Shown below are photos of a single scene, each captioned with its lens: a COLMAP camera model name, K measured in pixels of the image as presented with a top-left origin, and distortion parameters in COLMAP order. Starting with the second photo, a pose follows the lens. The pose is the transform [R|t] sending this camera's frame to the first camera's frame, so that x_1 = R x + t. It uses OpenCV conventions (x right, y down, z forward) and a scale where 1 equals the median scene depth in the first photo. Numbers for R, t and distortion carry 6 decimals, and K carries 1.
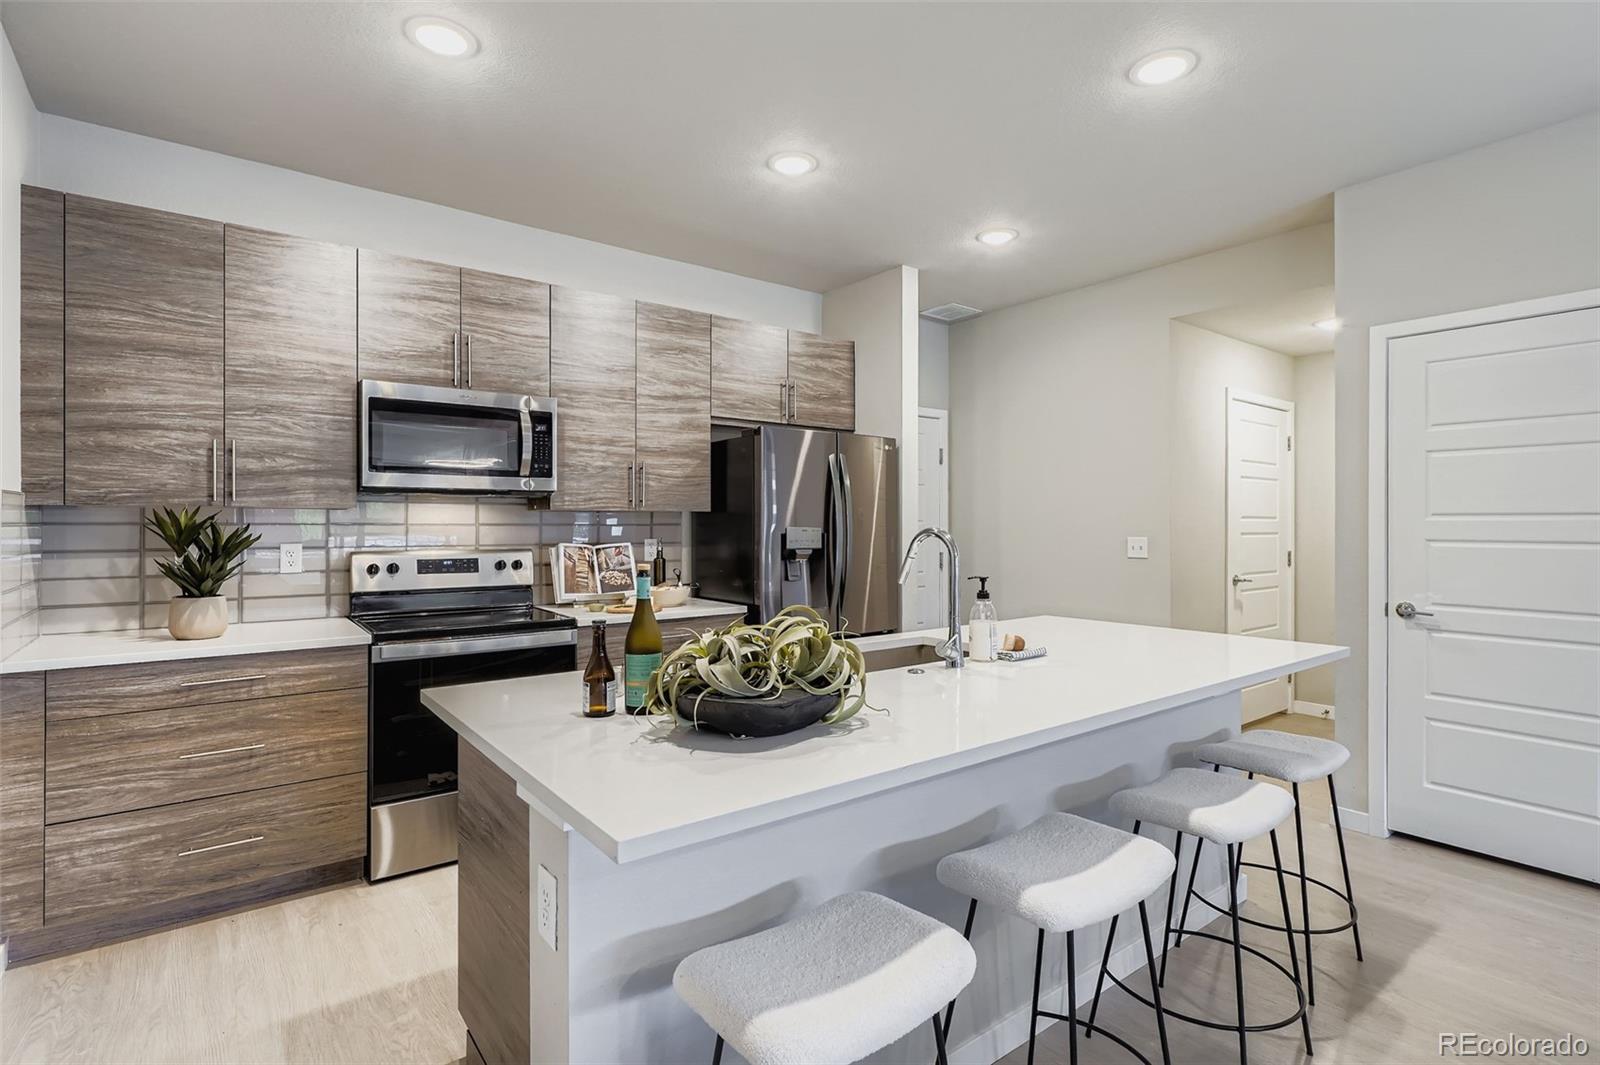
lens RADIAL K [[774.6, 0, 801.8], [0, 774.6, 526.4], [0, 0, 1]] dist [0.000675, -0.000669]
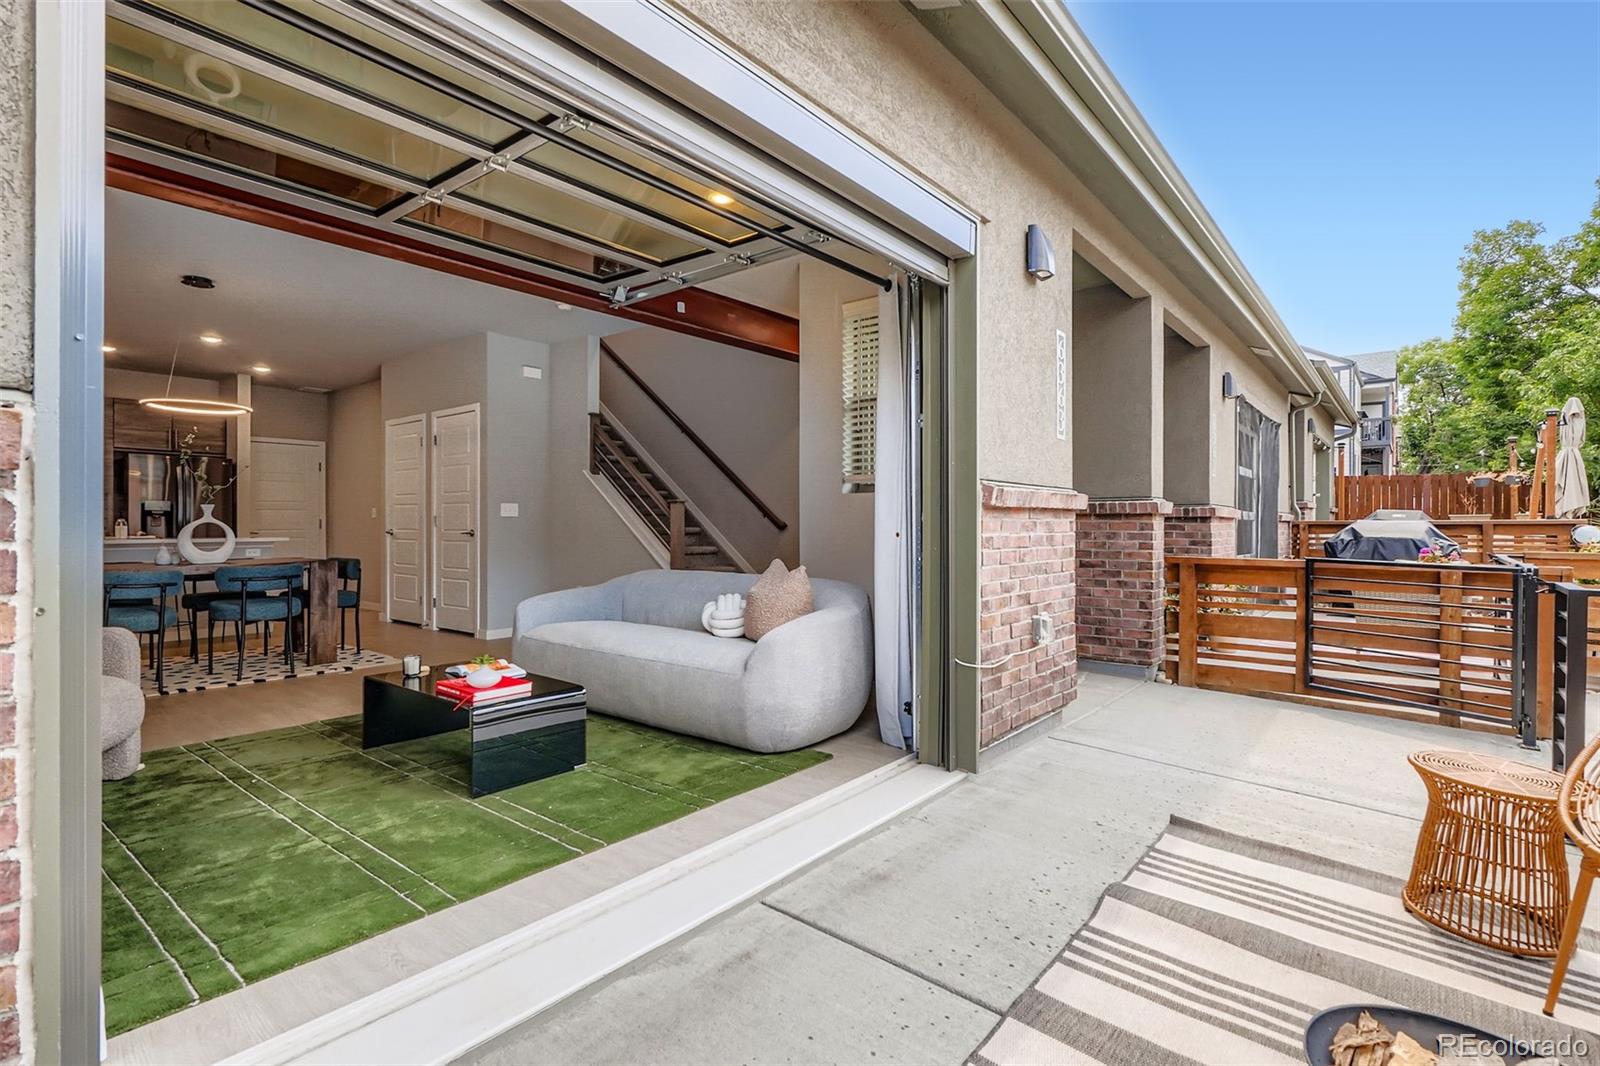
lens RADIAL K [[768.4, 0, 802.7], [0, 768.4, 529.8], [0, 0, 1]] dist [-0.001892, 0.000574]
pose [[0.972198, 0.000435, 0.234162, 1.428339], [-0.001213, 0.999994, 0.003177, 0.083945], [-0.234159, -0.003373, 0.972192, -1.706320]]
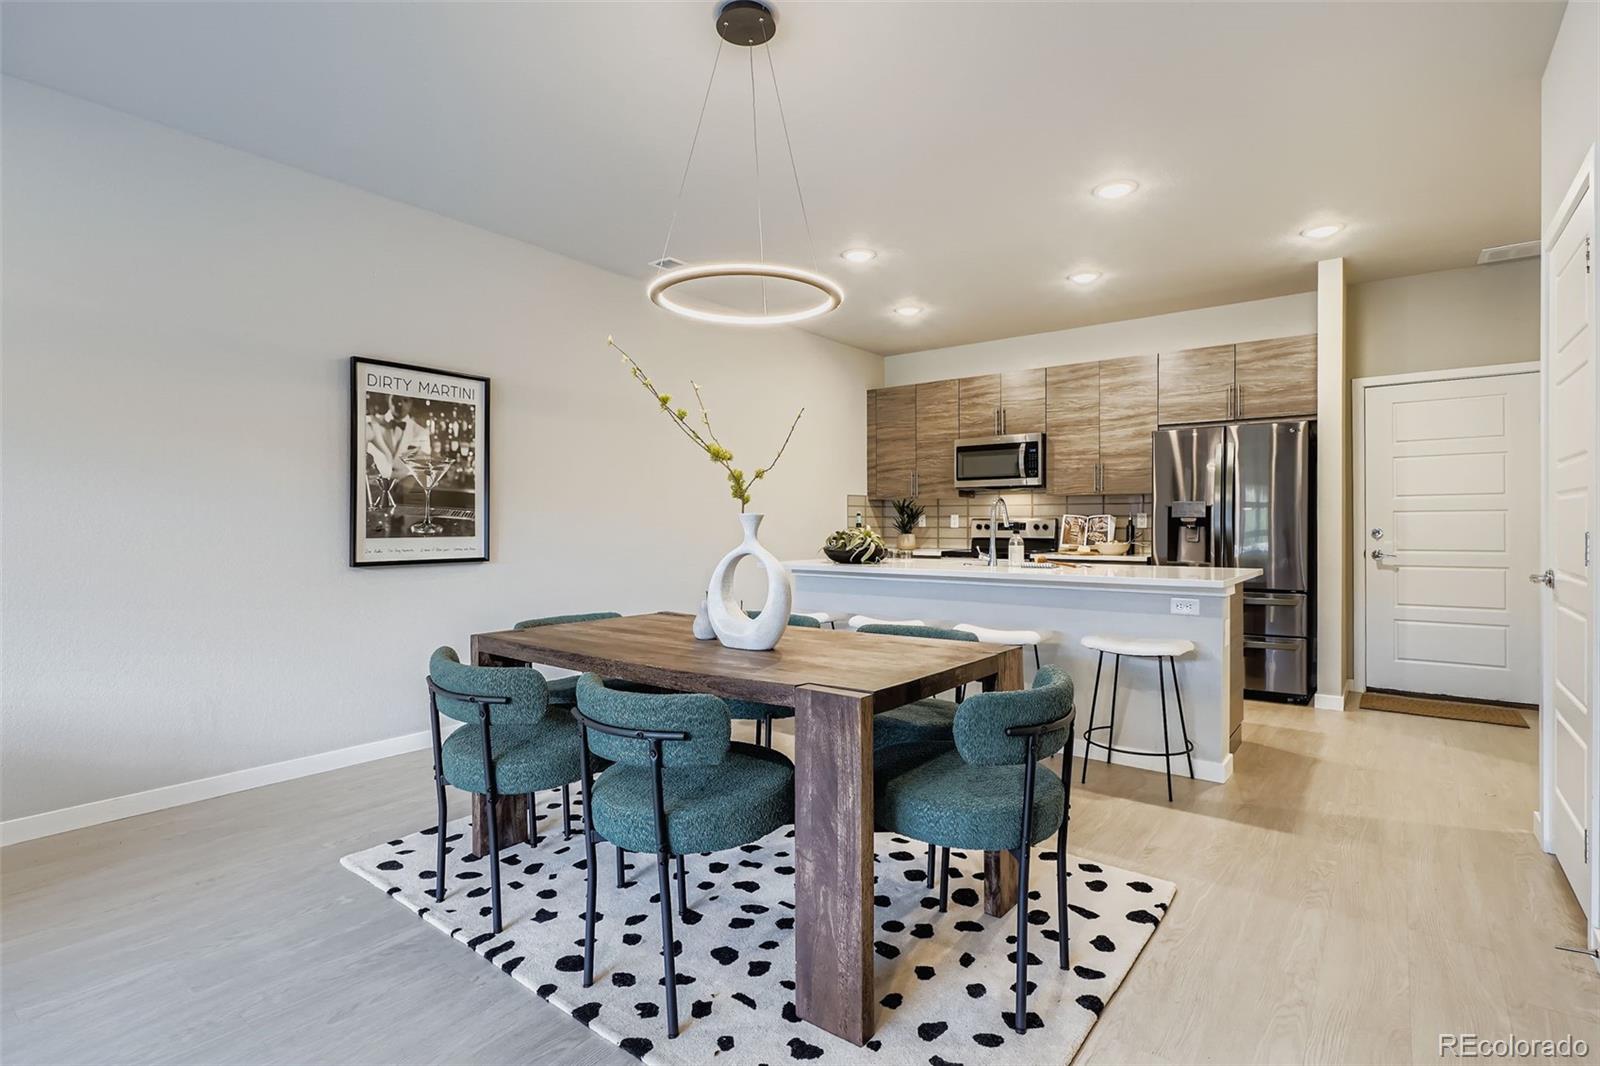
lens RADIAL K [[781.2, 0, 801.9], [0, 781.2, 517.6], [0, 0, 1]] dist [0.000305, -0.001235]
pose [[0.256209, -0.006769, -0.966598, 1.313516], [-0.000229, 0.999975, -0.007064, 0.044107], [0.966621, 0.002031, 0.256201, 0.005073]]
